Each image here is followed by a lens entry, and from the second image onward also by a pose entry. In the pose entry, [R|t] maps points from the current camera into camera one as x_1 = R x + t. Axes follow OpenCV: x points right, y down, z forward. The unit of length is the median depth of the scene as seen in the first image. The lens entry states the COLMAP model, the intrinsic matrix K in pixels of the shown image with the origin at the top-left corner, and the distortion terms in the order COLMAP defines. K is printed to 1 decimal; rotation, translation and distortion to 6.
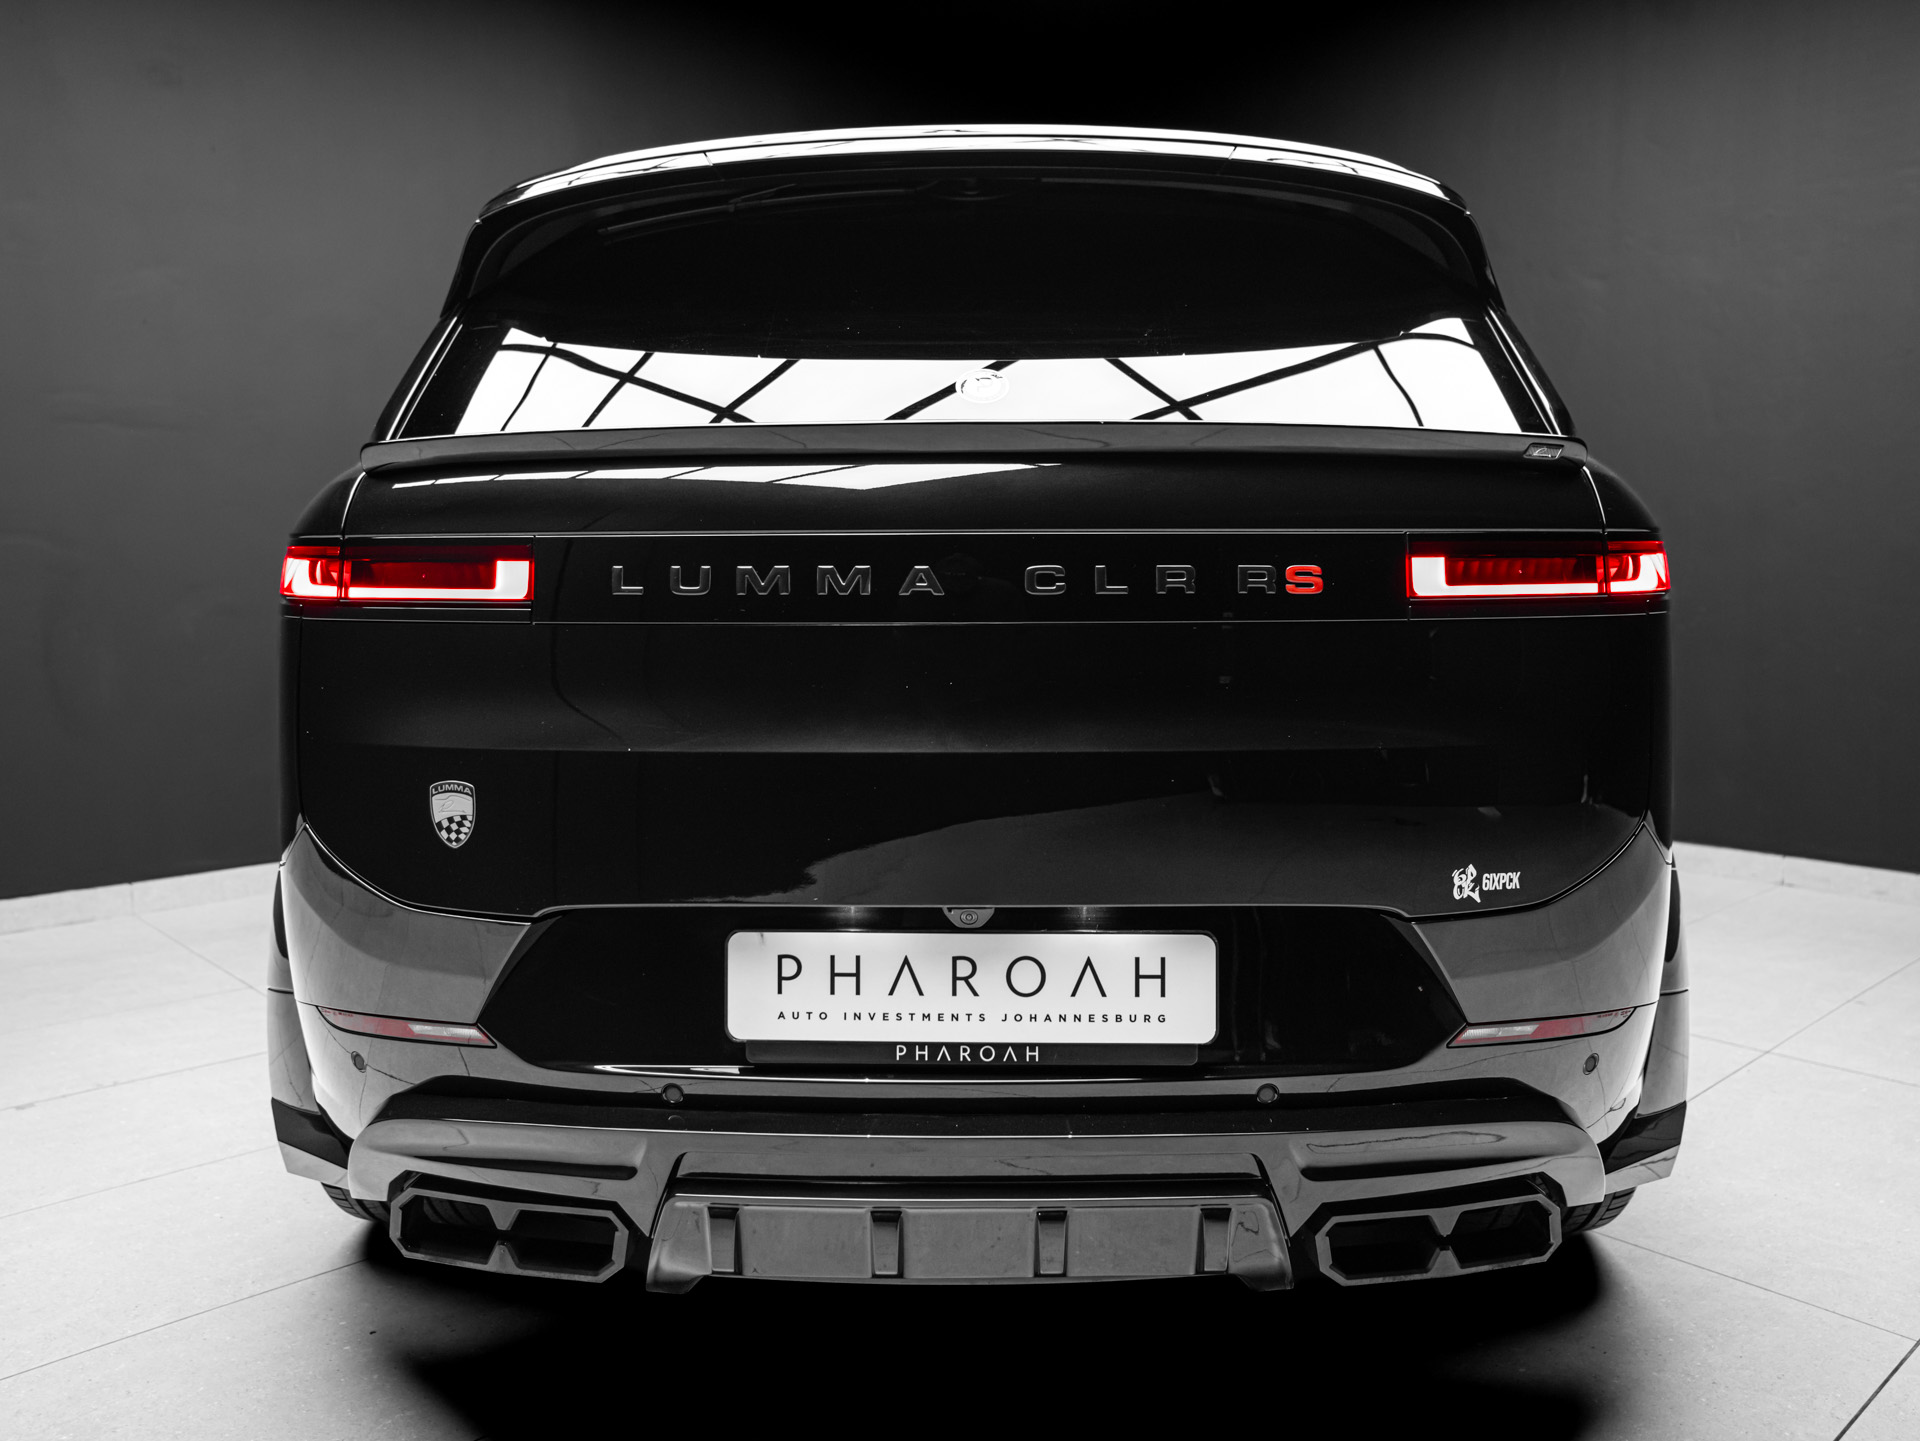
lens RADIAL K [[1496.8, 0, 955.8], [0, 1496.8, 711.0], [0, 0, 1]] dist [-0.025424, 0.075165]
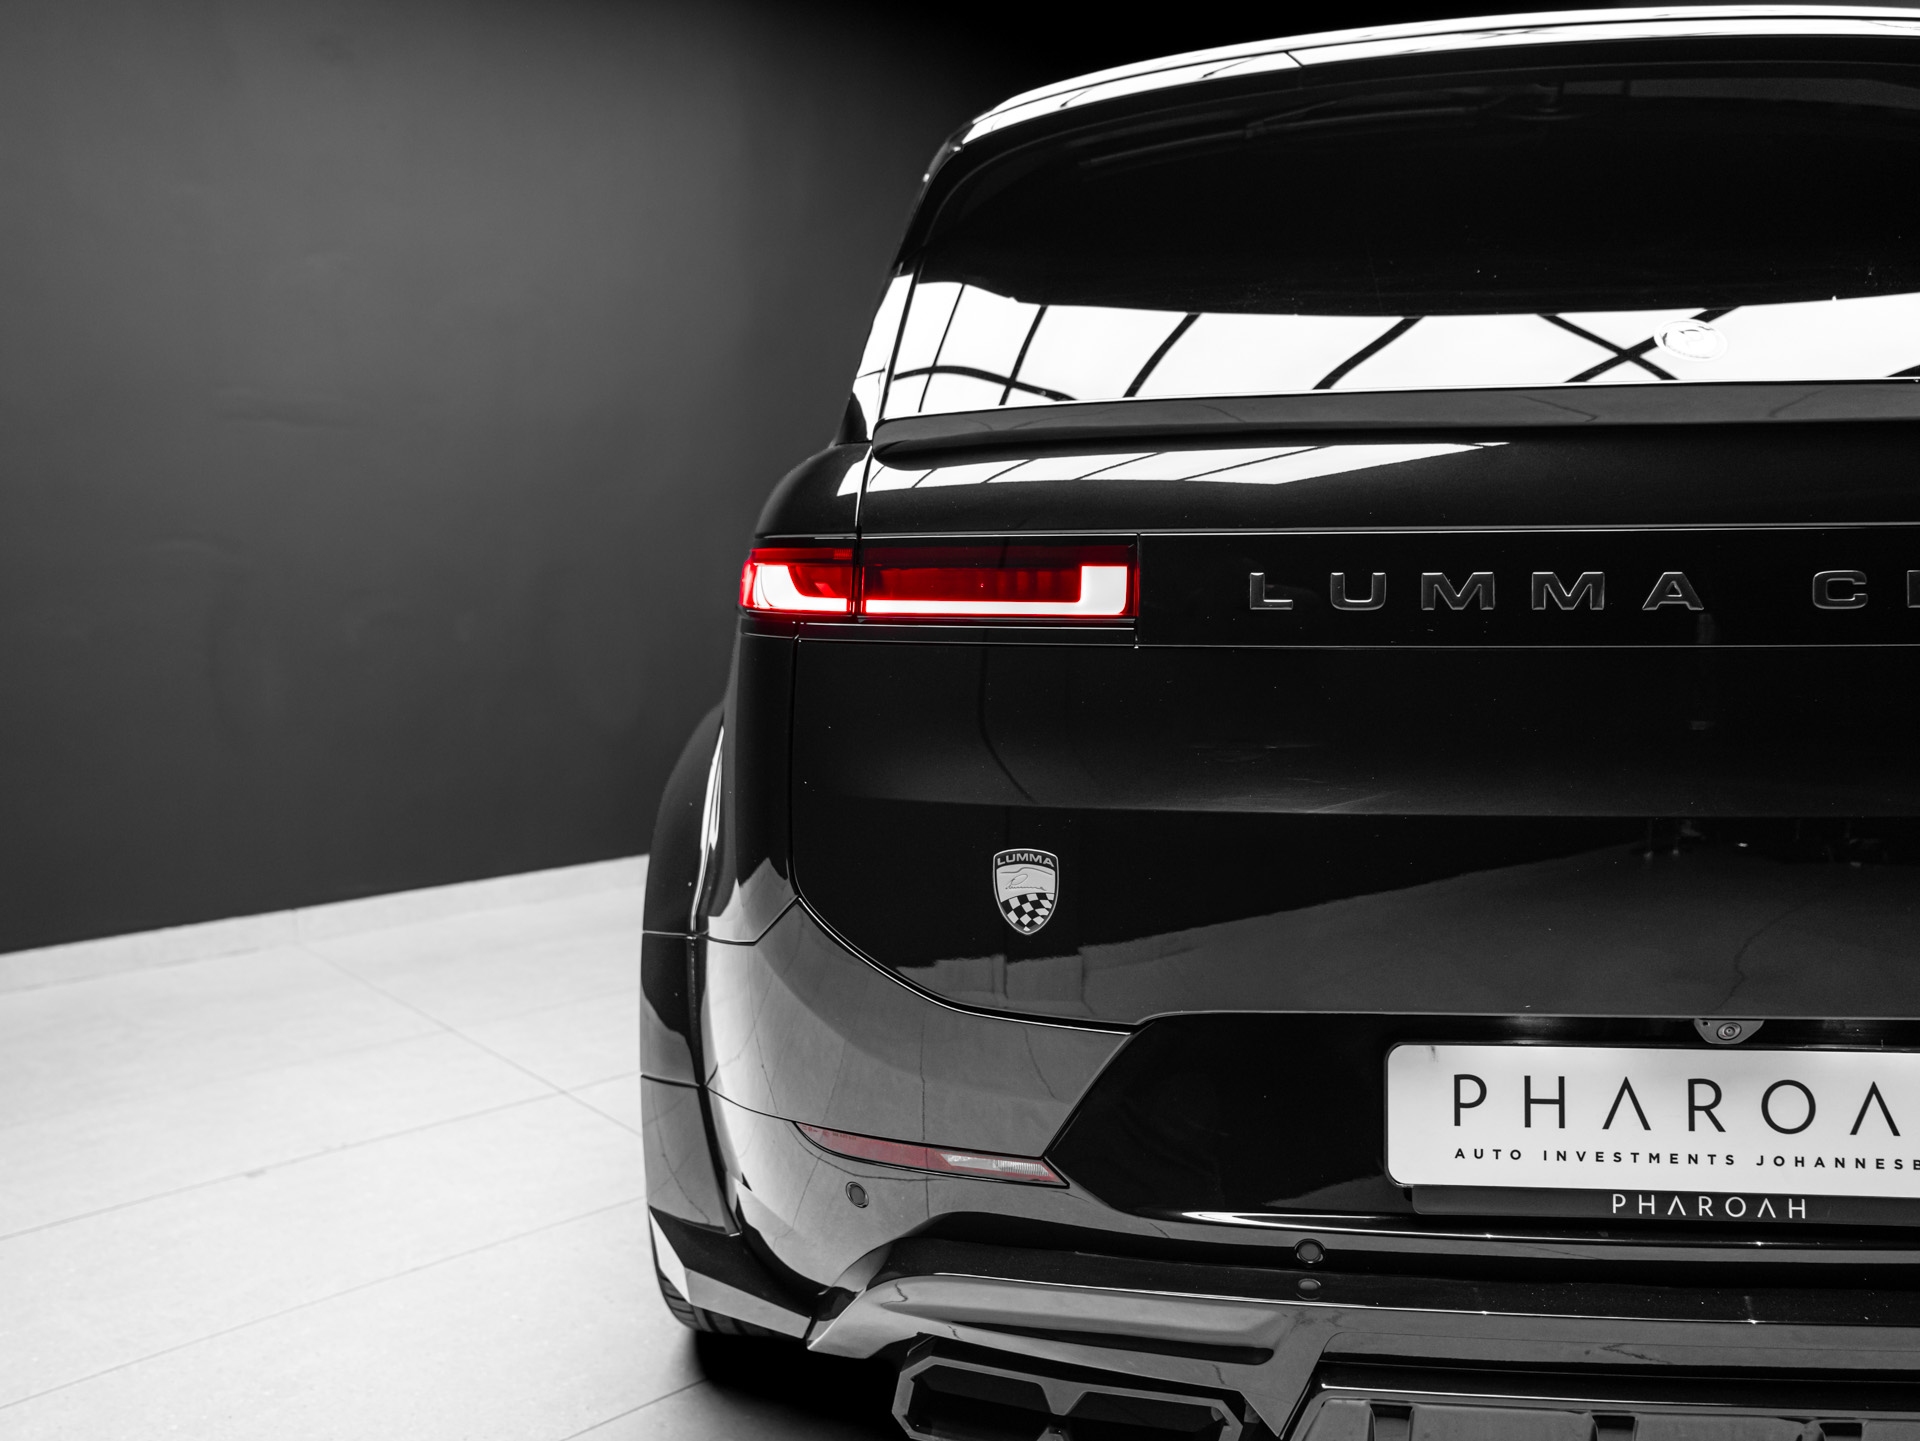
lens RADIAL K [[1496.8, 0, 955.8], [0, 1496.8, 711.0], [0, 0, 1]] dist [-0.025424, 0.075165]
pose [[0.999802, -0.000215, -0.019905, -0.362761], [0.000173, 0.999998, -0.002101, -0.023674], [0.019905, 0.002097, 0.999800, 0.222602]]
